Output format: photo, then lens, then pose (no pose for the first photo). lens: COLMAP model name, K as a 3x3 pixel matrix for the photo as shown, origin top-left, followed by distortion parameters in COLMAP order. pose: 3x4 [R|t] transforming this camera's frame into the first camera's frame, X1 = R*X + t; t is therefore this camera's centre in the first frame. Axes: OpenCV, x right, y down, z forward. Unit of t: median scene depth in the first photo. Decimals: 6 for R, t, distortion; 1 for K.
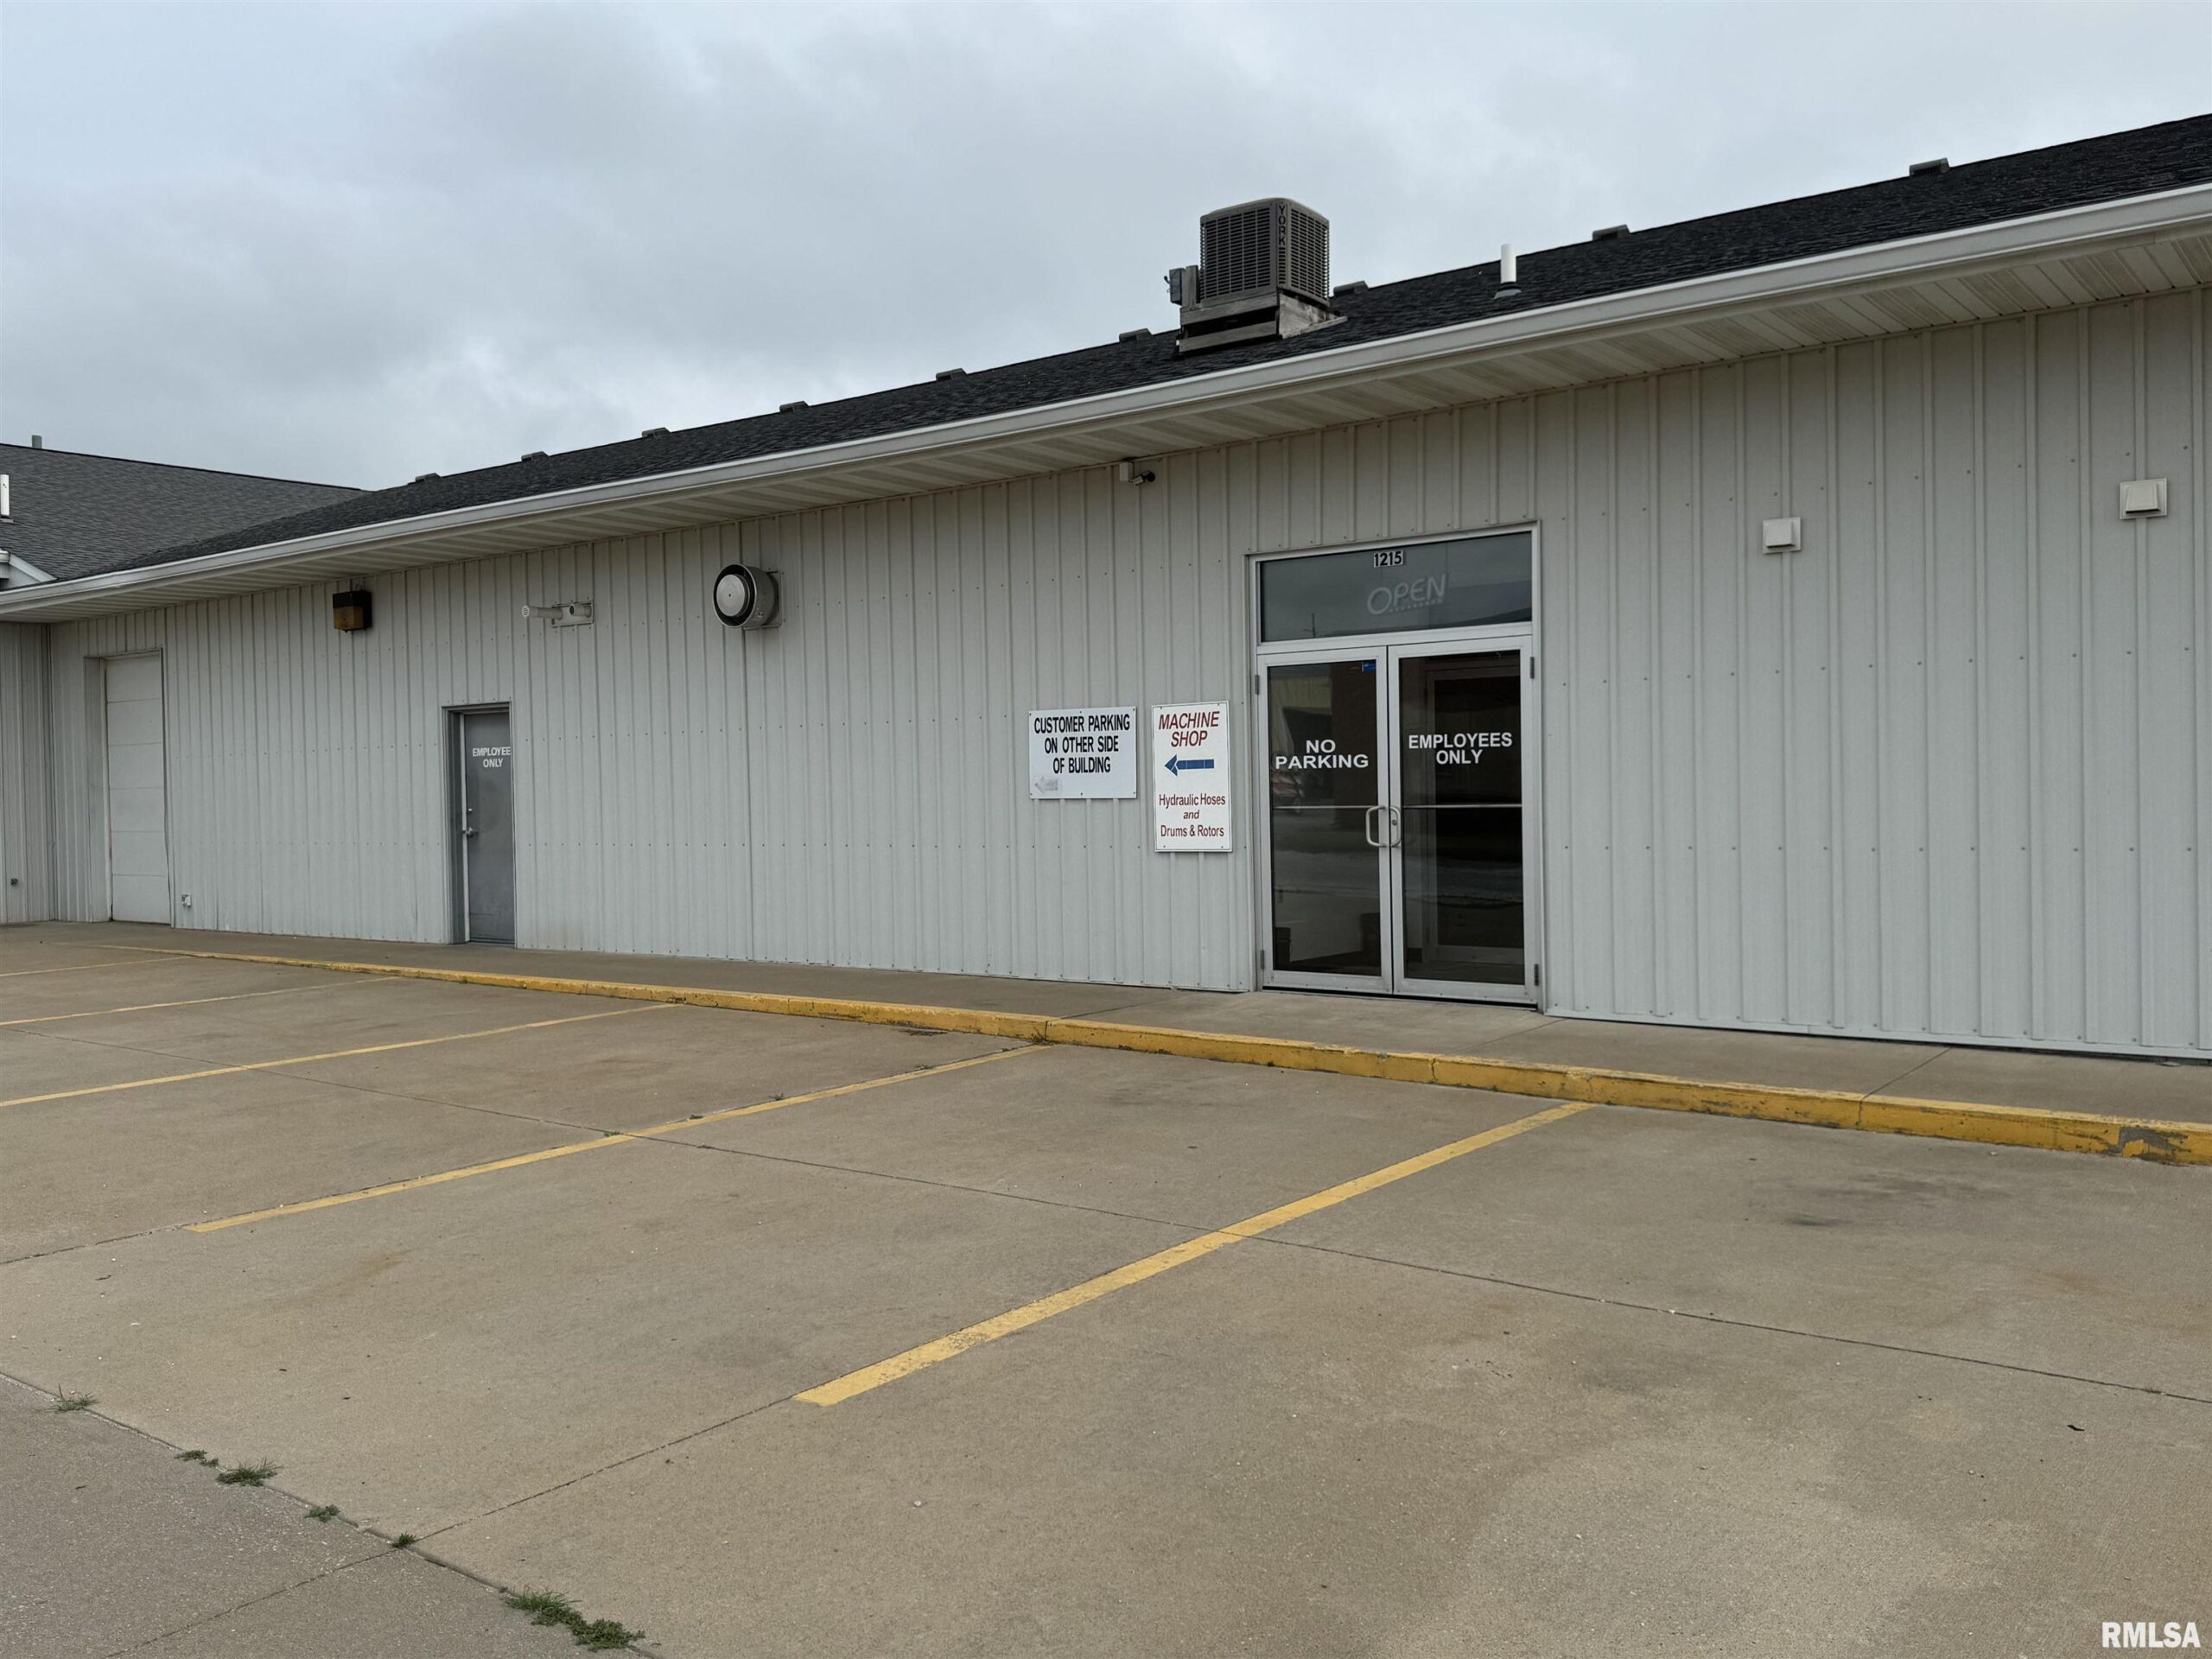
lens RADIAL K [[1776.6, 0, 1116.6], [0, 1776.6, 838.7], [0, 0, 1]] dist [0.073575, -0.140408]
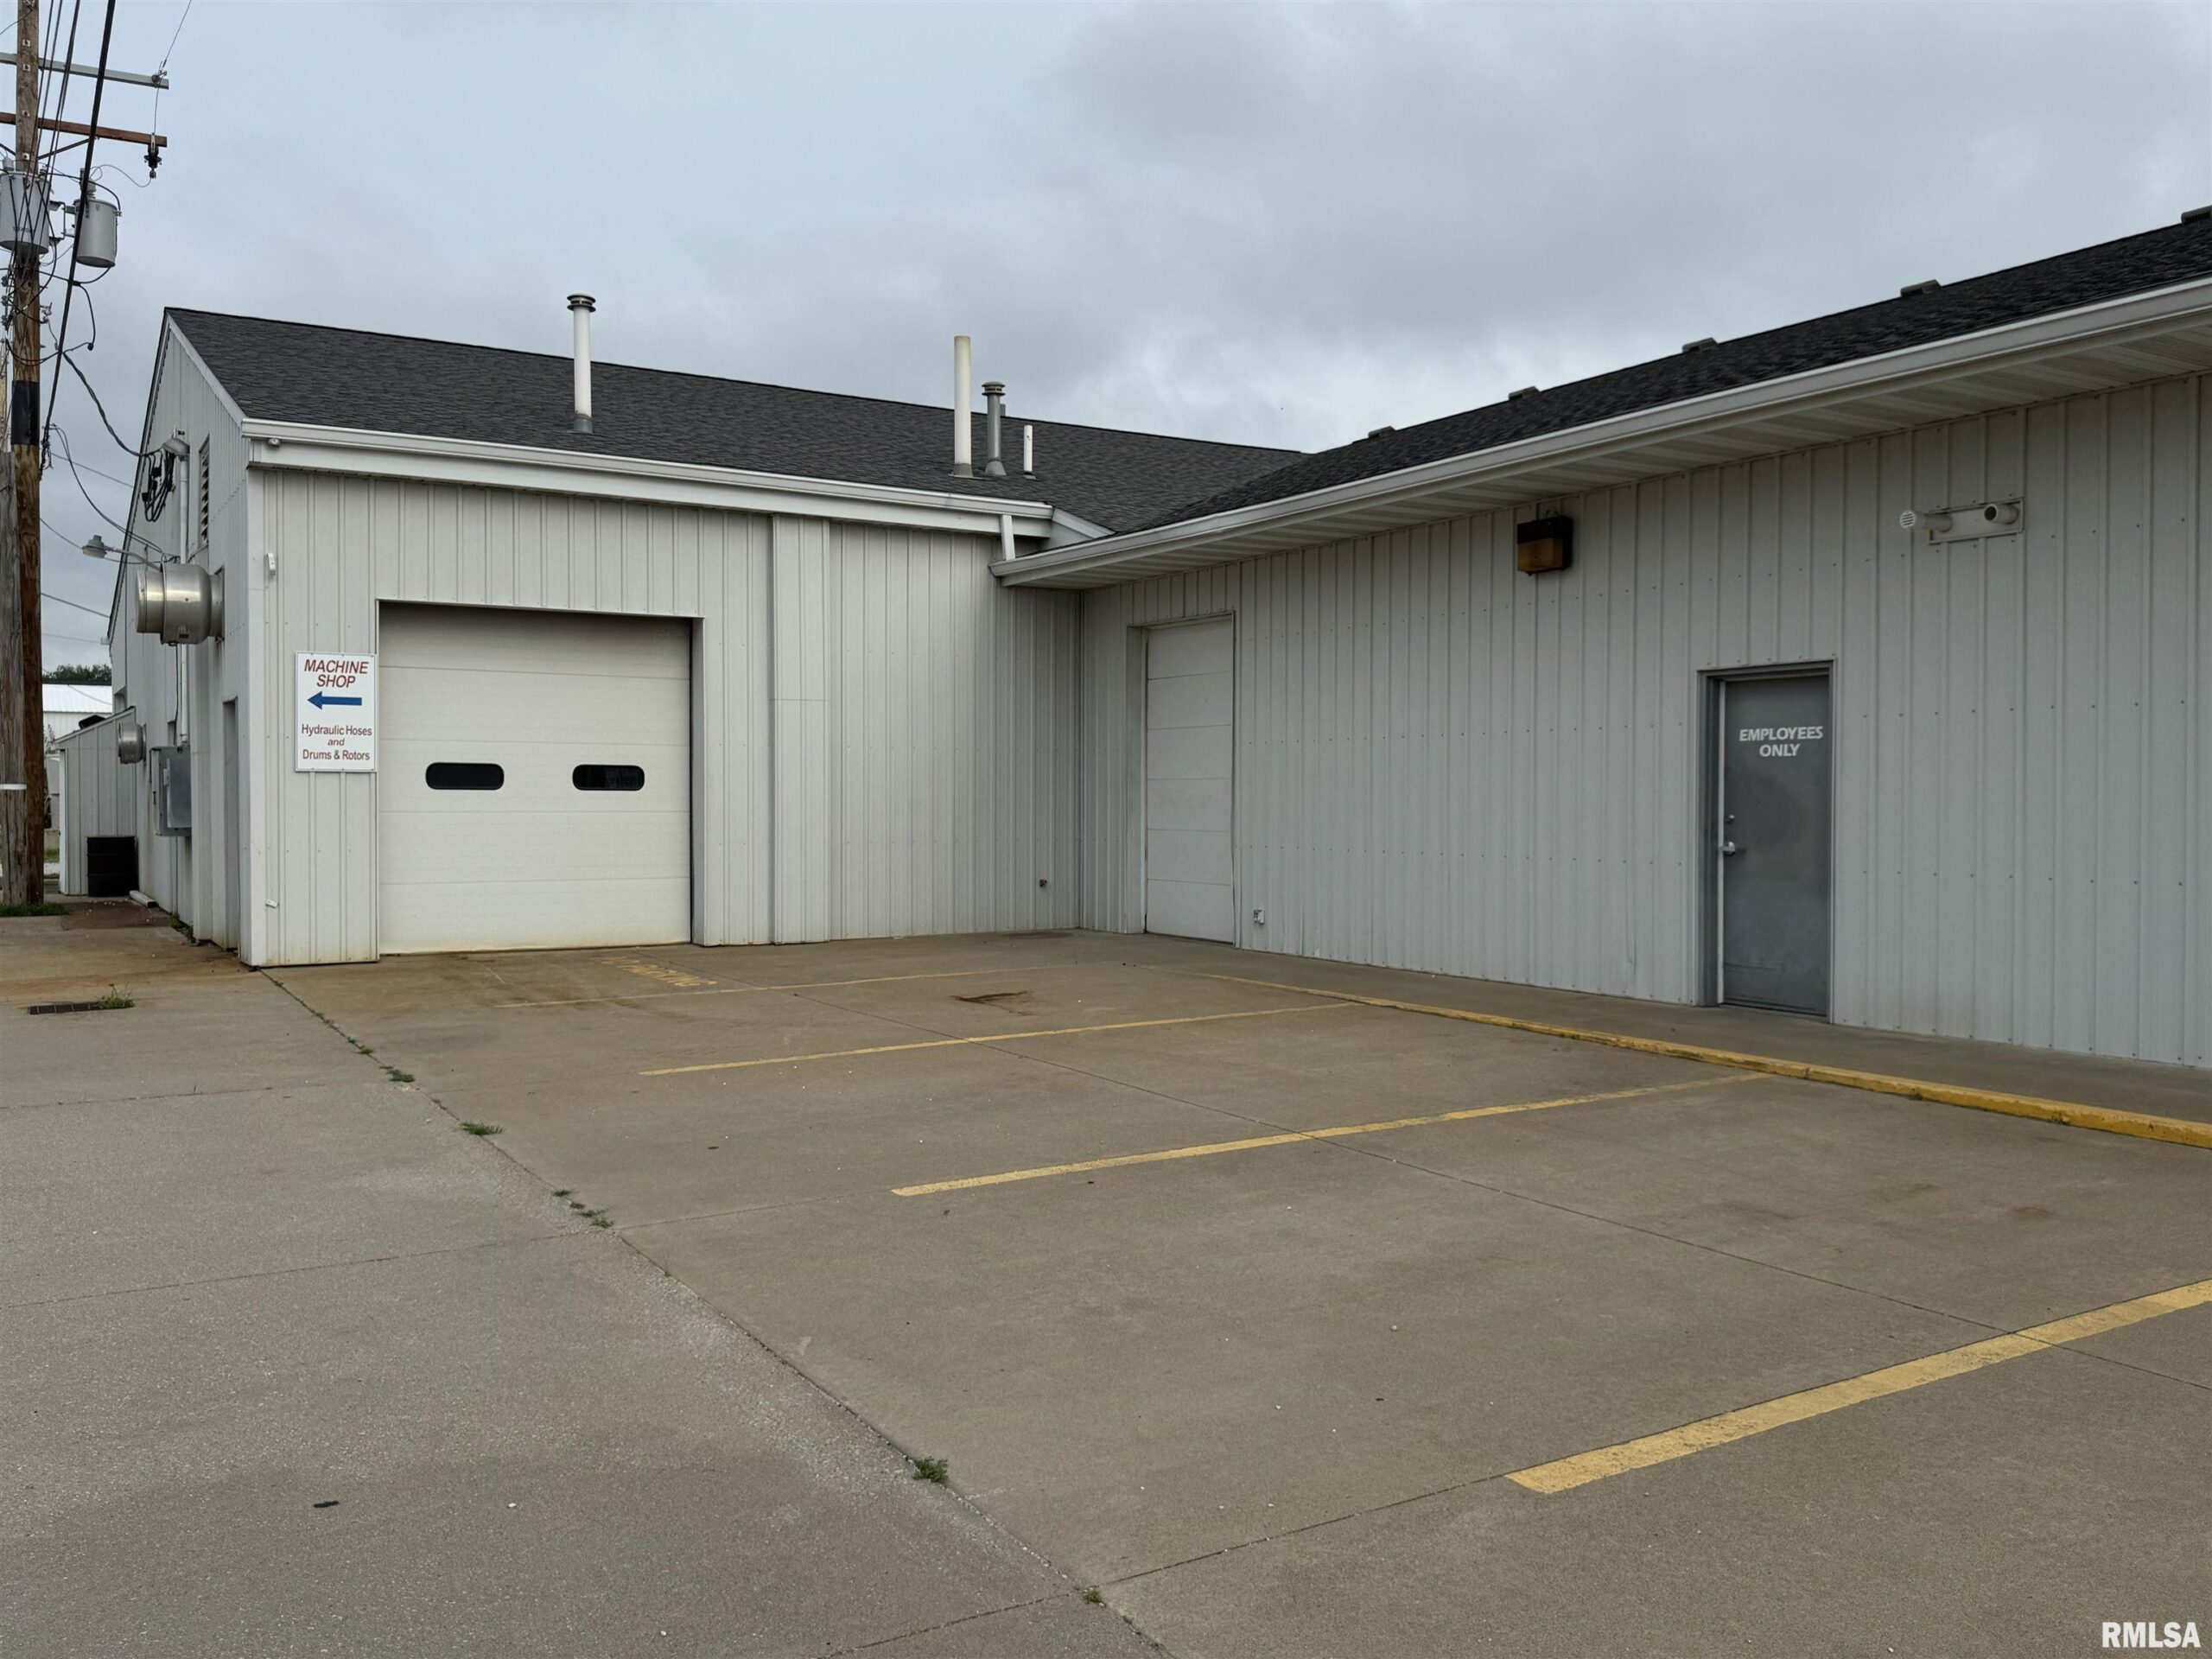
lens RADIAL K [[1776.6, 0, 1116.6], [0, 1776.6, 838.7], [0, 0, 1]] dist [0.073575, -0.140408]
pose [[0.925461, 0.027389, -0.377851, -0.275386], [-0.026905, 0.999616, 0.006561, -0.004896], [0.377885, 0.004094, 0.925843, 0.221826]]
